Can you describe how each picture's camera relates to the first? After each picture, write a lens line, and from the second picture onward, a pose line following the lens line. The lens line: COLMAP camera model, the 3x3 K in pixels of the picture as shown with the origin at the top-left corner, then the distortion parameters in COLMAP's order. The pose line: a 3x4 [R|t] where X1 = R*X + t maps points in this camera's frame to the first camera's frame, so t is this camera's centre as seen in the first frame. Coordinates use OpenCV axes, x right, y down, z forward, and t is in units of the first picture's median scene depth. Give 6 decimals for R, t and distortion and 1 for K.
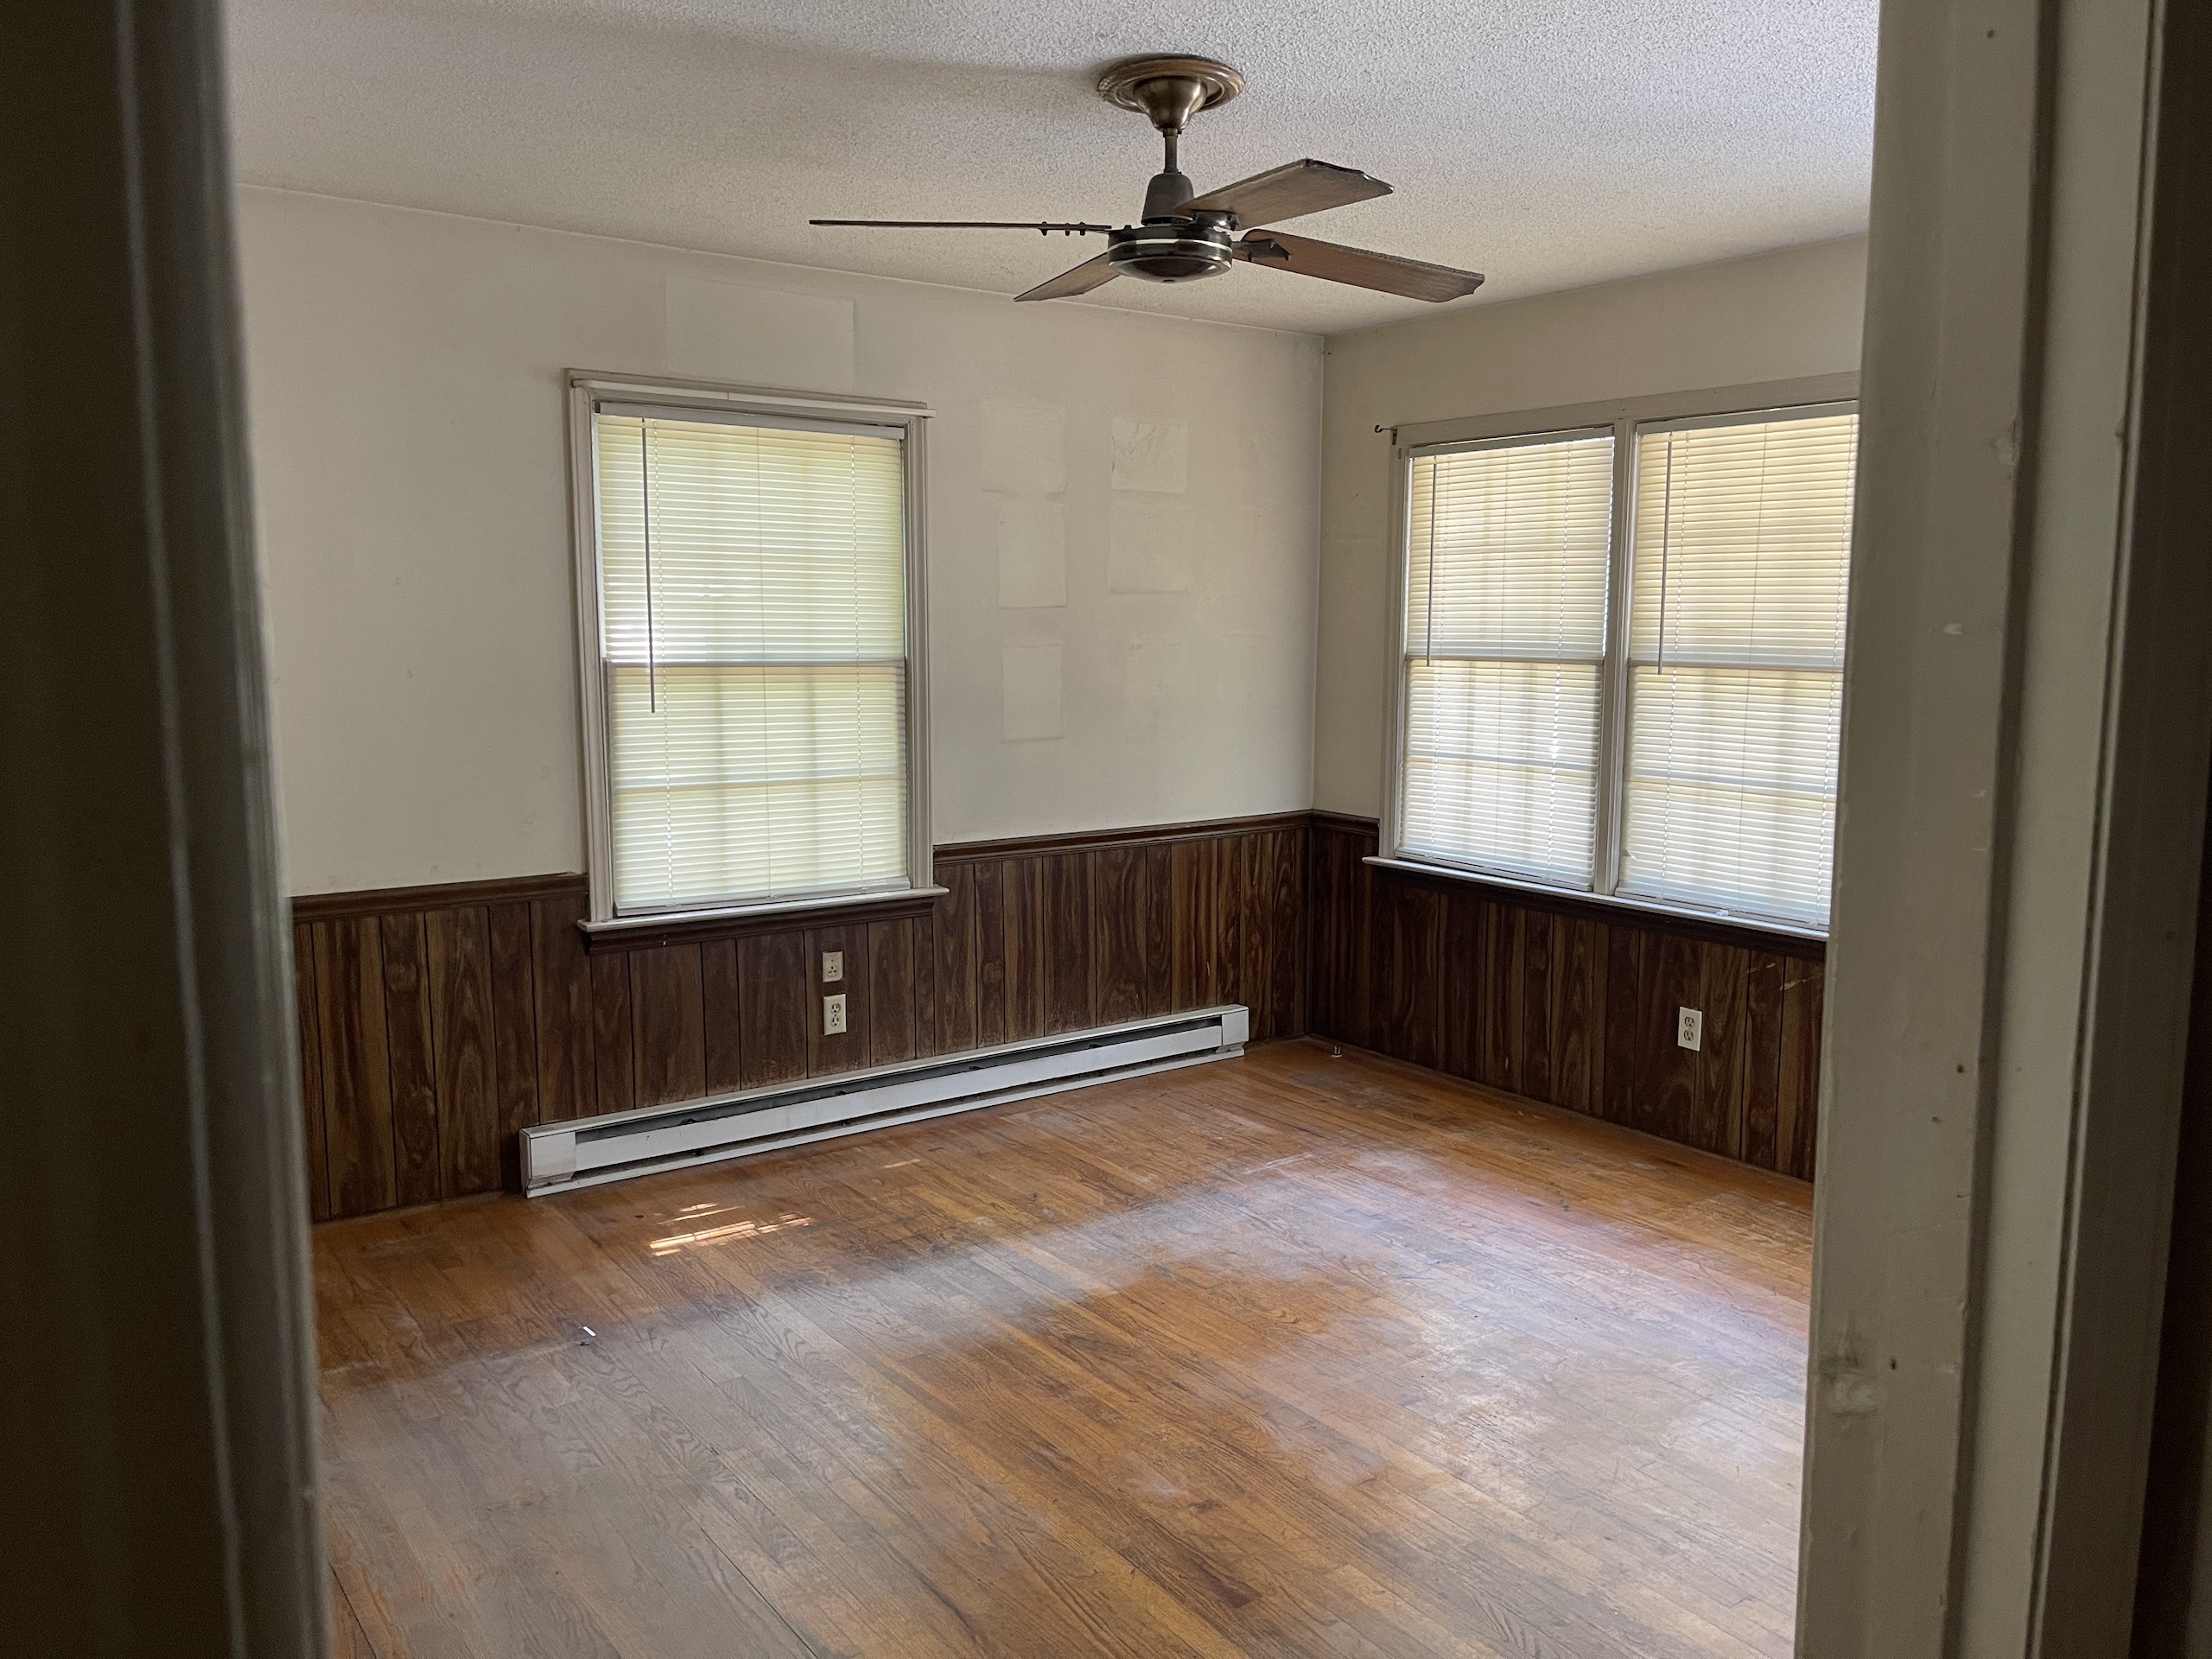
lens RADIAL K [[1673.6, 0, 1094.5], [0, 1673.6, 835.4], [0, 0, 1]] dist [0.066095, -0.068692]
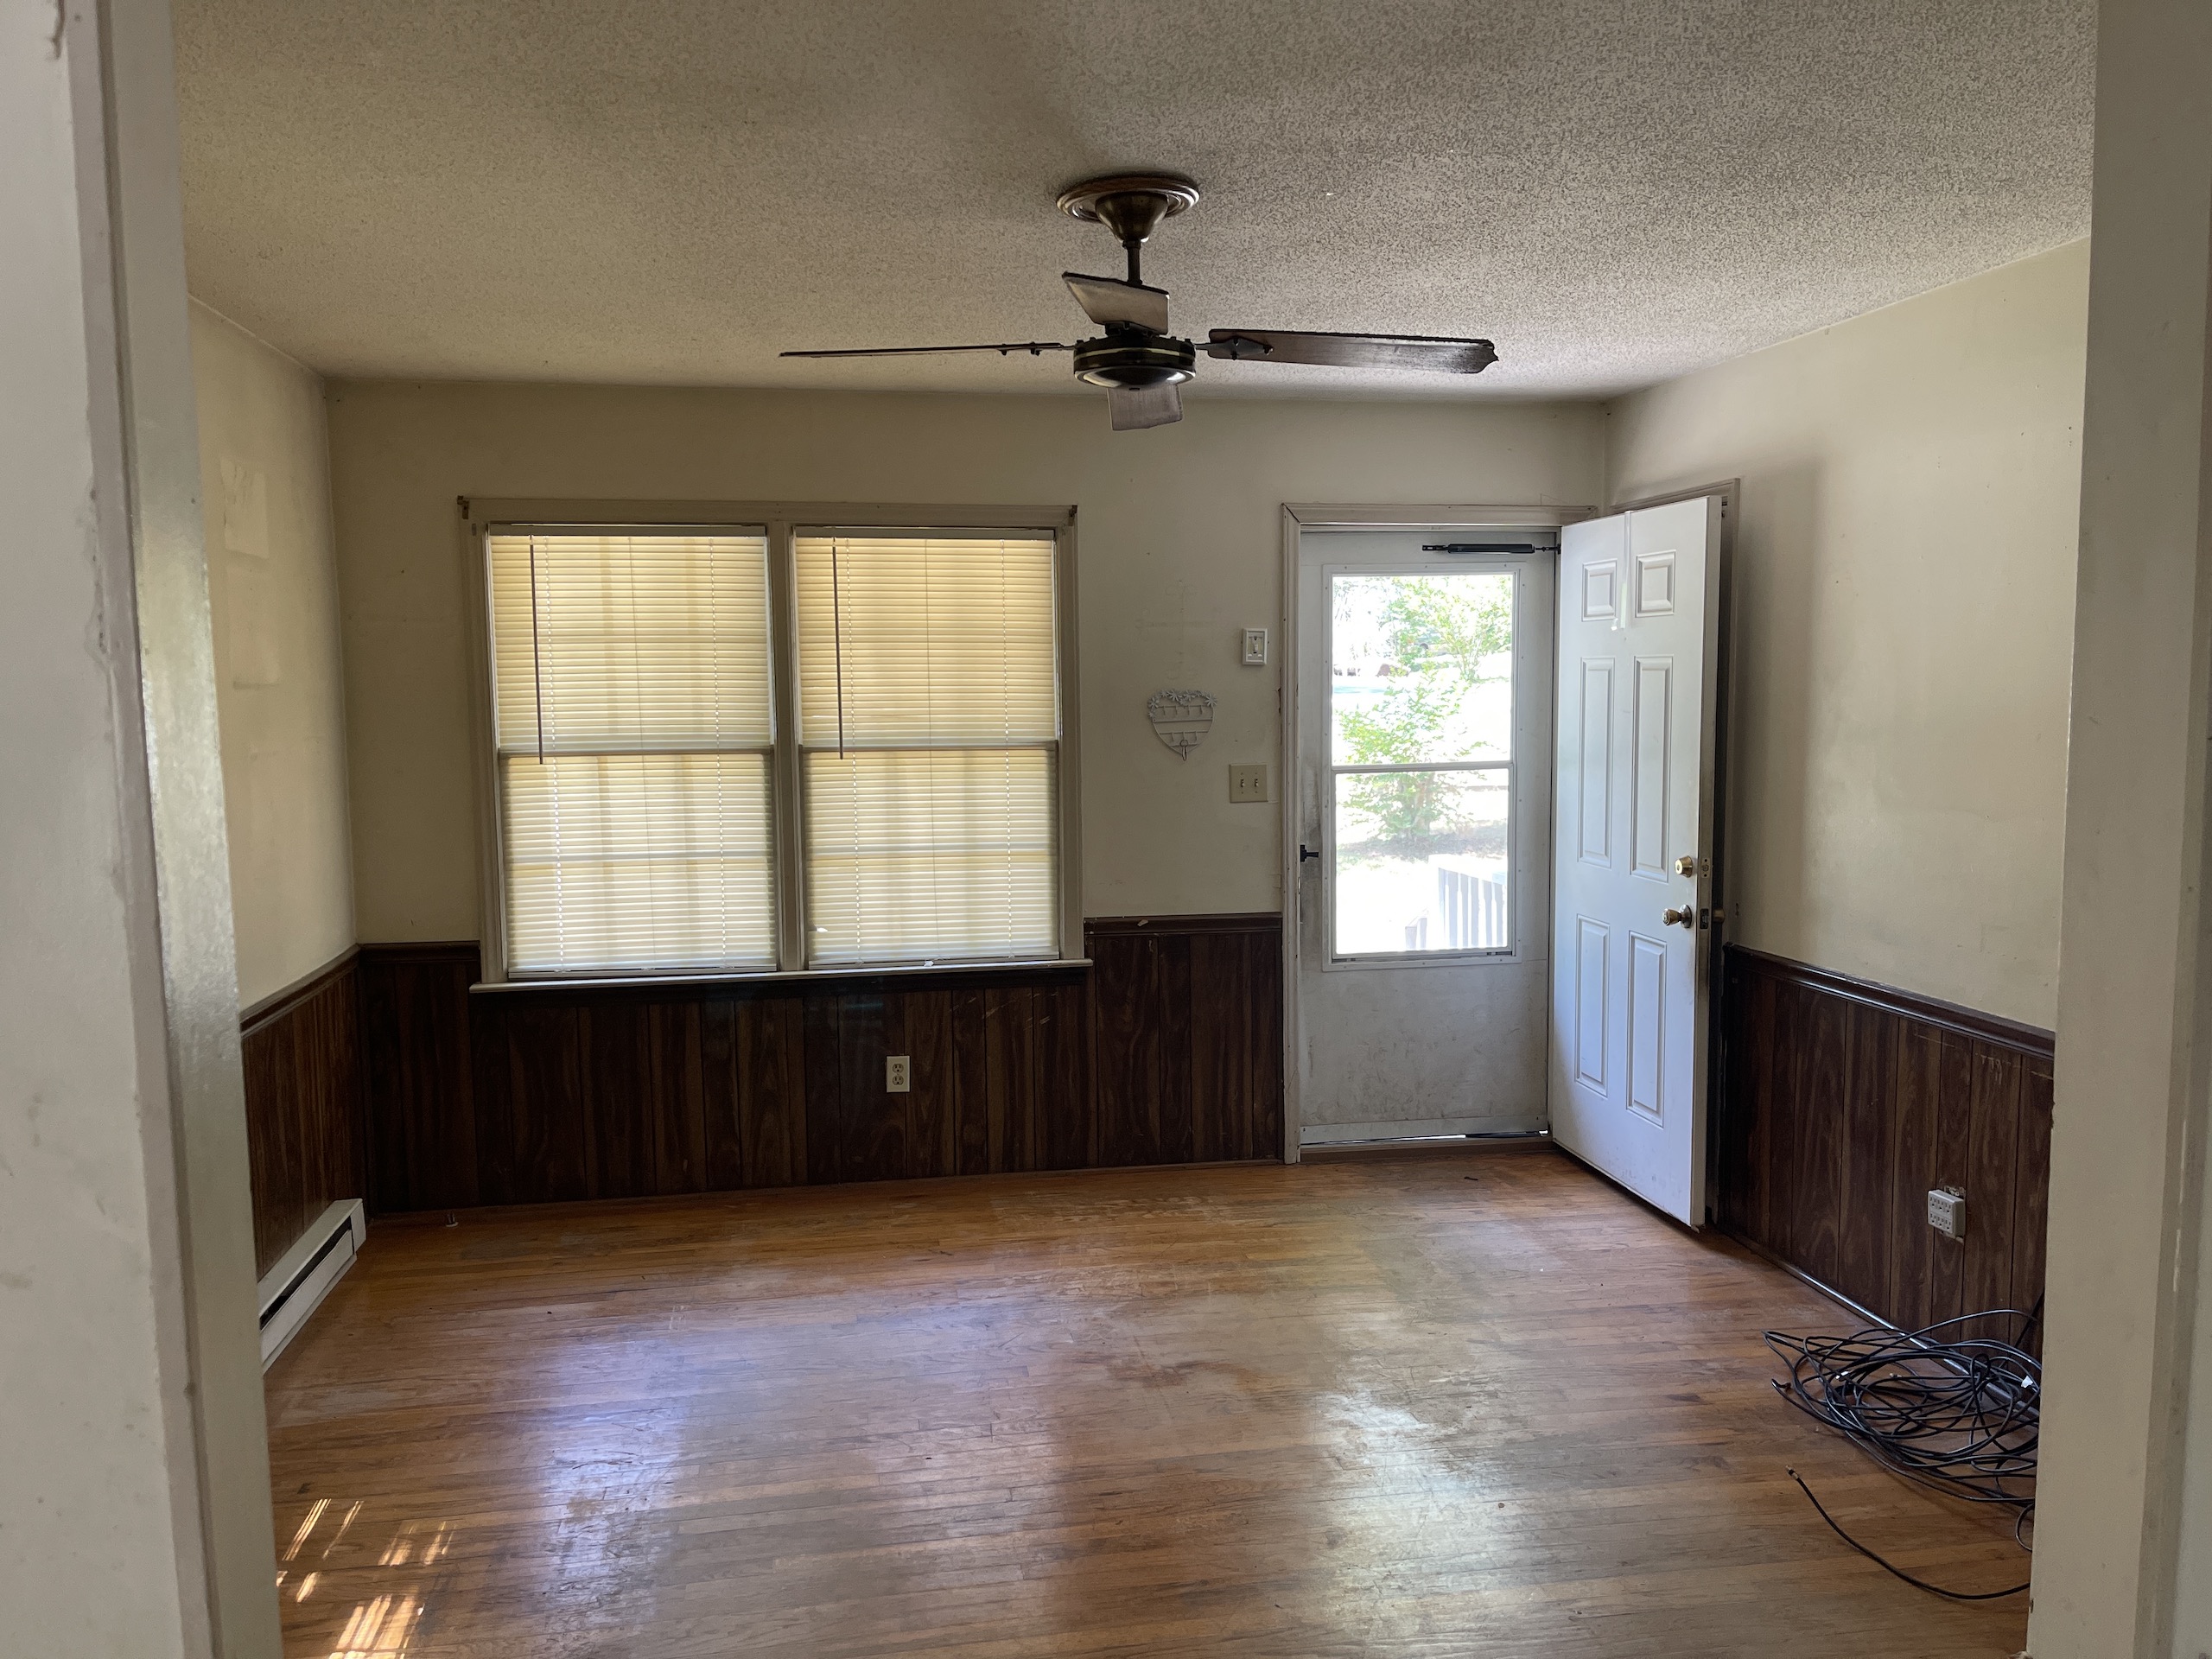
lens RADIAL K [[1673.6, 0, 1097.9], [0, 1673.6, 833.4], [0, 0, 1]] dist [0.066095, -0.068692]
pose [[0.440271, -0.088525, 0.893490, -0.546544], [0.131778, 0.990722, 0.033225, -0.060129], [-0.888142, 0.103114, 0.447852, 0.361237]]
